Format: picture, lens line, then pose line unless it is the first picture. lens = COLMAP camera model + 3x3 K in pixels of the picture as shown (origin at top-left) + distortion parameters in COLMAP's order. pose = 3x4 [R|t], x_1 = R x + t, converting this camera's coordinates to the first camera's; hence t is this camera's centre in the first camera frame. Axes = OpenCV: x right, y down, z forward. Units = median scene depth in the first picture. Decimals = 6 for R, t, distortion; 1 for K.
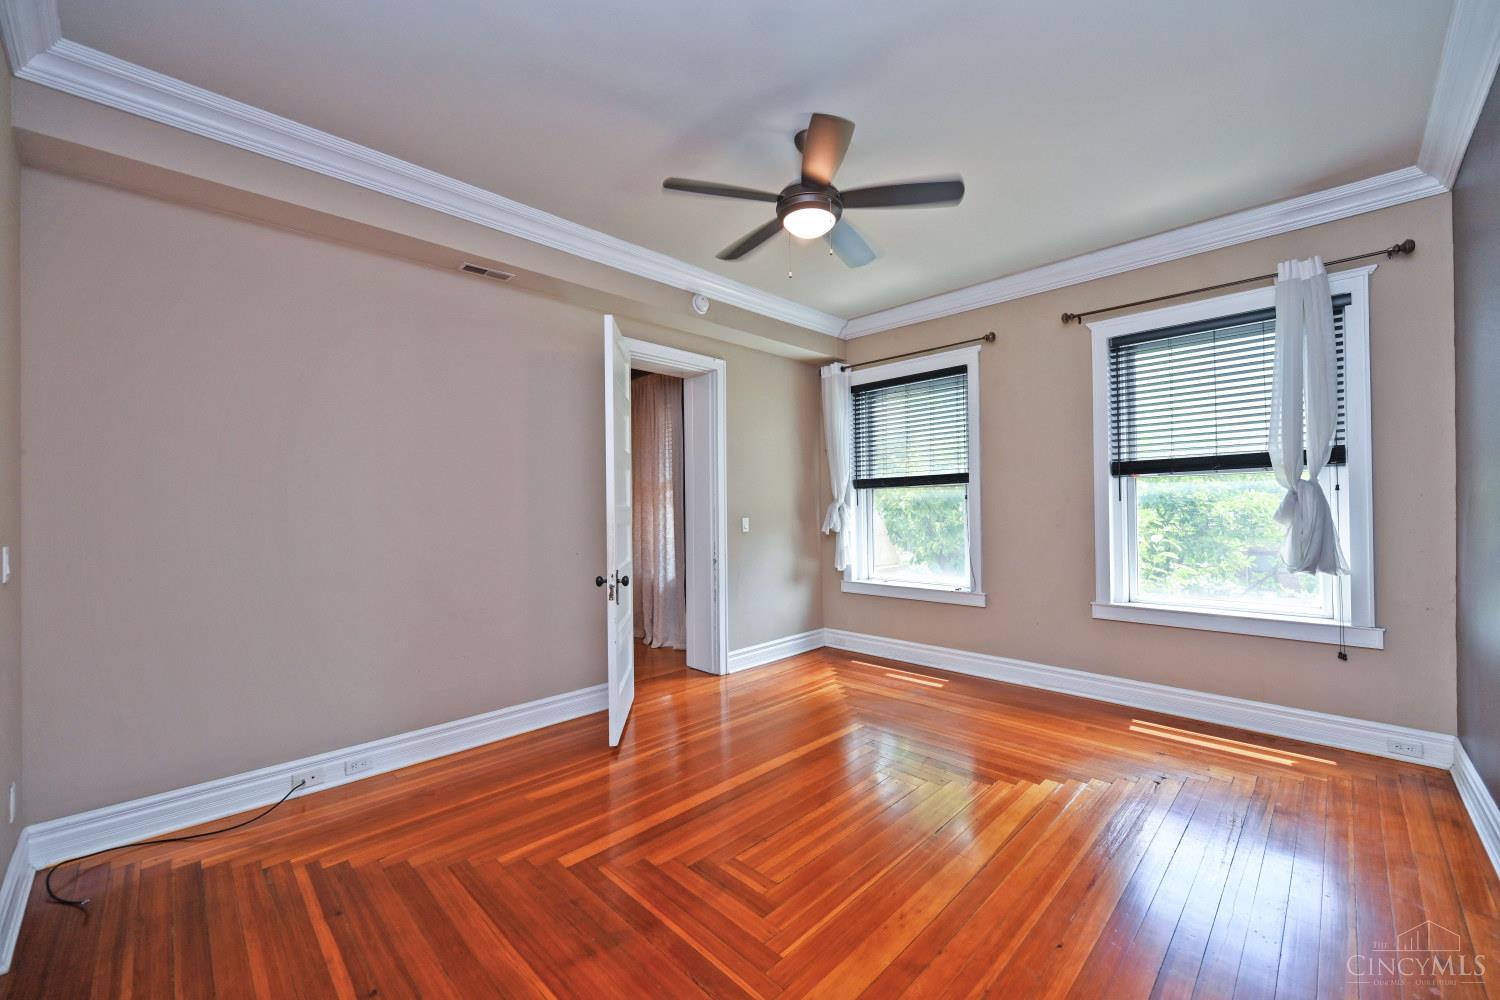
lens RADIAL K [[621.6, 0, 727.6], [0, 621.6, 498.6], [0, 0, 1]] dist [-0.001358, -0.000171]
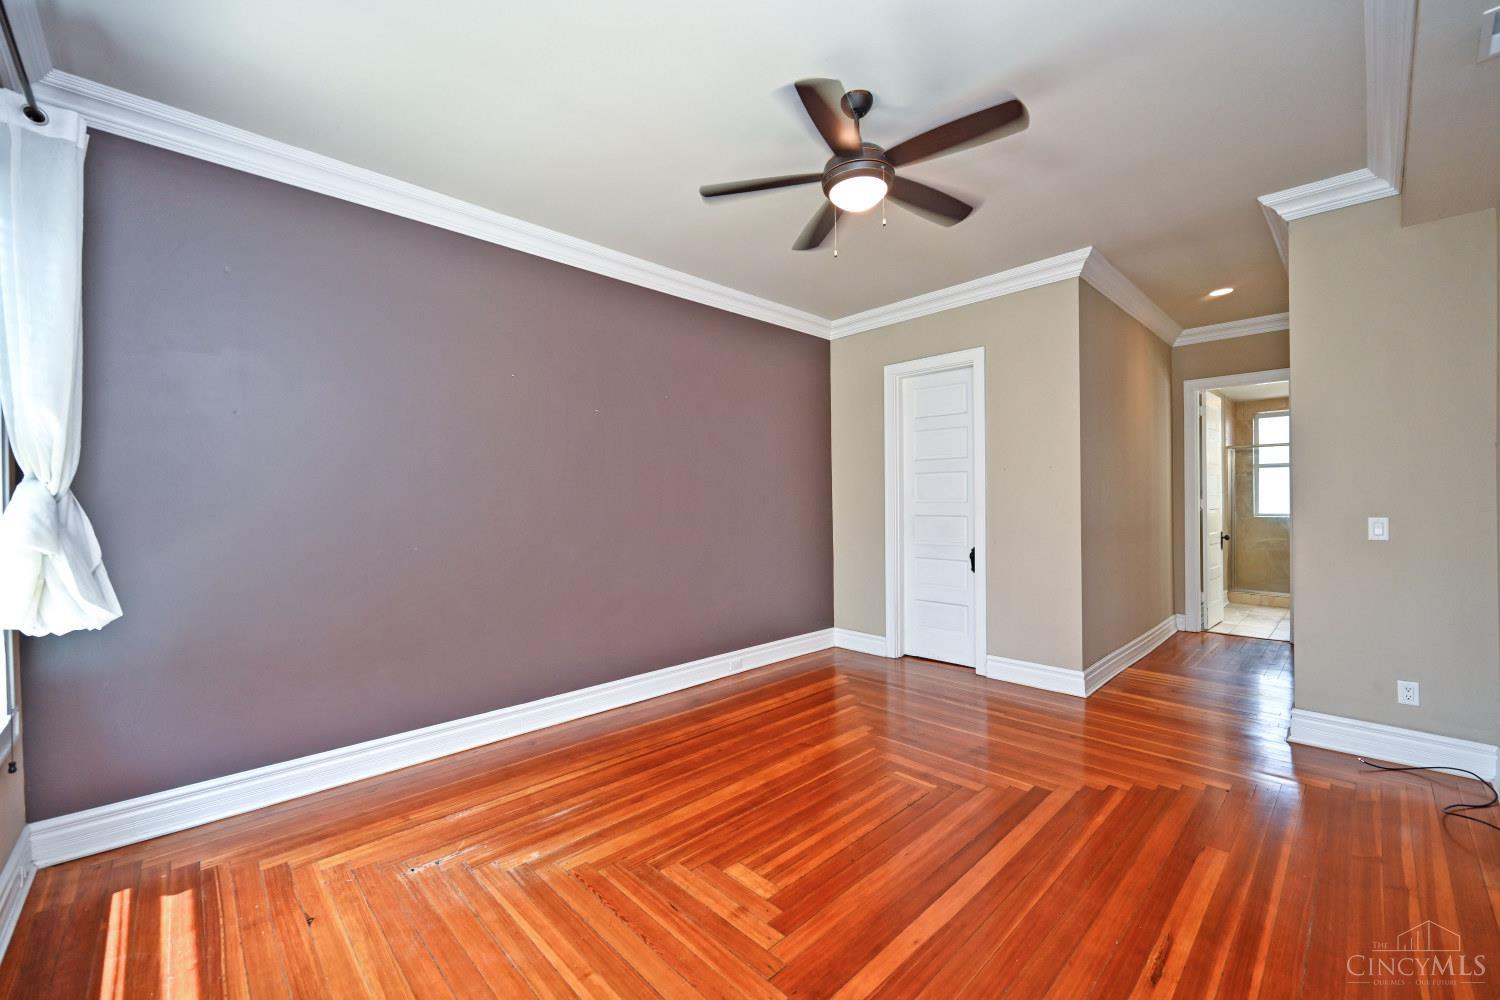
lens RADIAL K [[578.7, 0, 744.9], [0, 578.7, 493.4], [0, 0, 1]] dist [0.000482, -0.000187]
pose [[-0.999692, 0.023929, 0.006514, 0.263881], [0.023722, 0.999260, -0.030279, 0.016484], [-0.007233, -0.030115, -0.999520, 1.639995]]
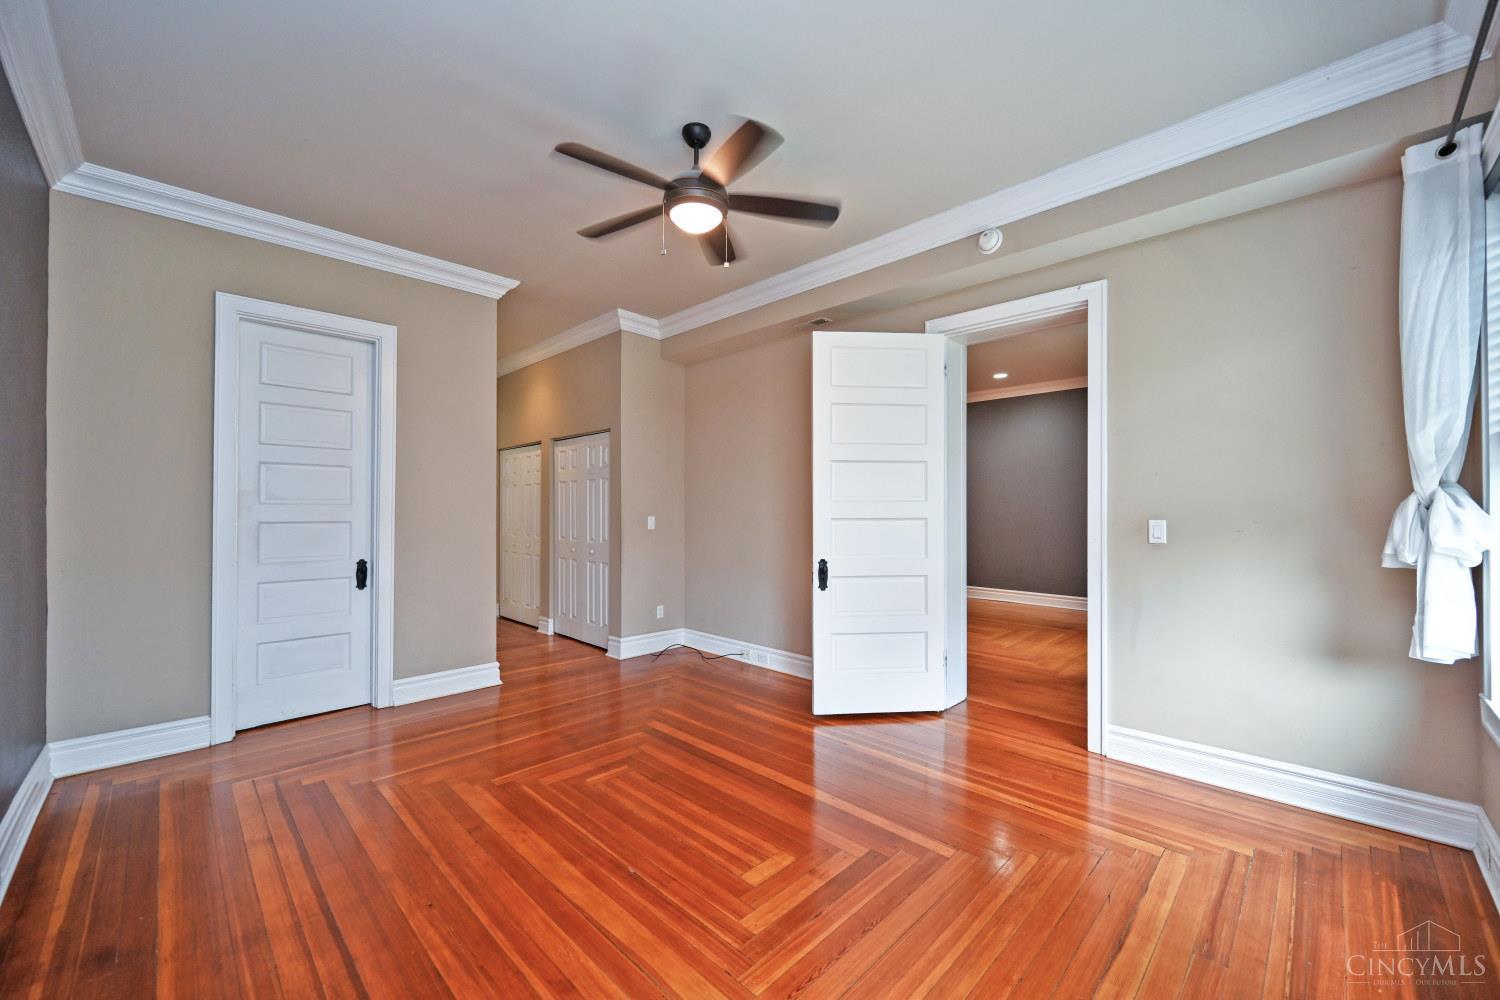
lens RADIAL K [[585.4, 0, 746.1], [0, 585.4, 501.2], [0, 0, 1]] dist [-0.001770, -0.000275]
pose [[-0.005194, 0.000208, -0.999986, 0.947482], [0.014528, 0.999894, 0.000132, 0.010764], [0.999881, -0.014527, -0.005196, 0.953830]]
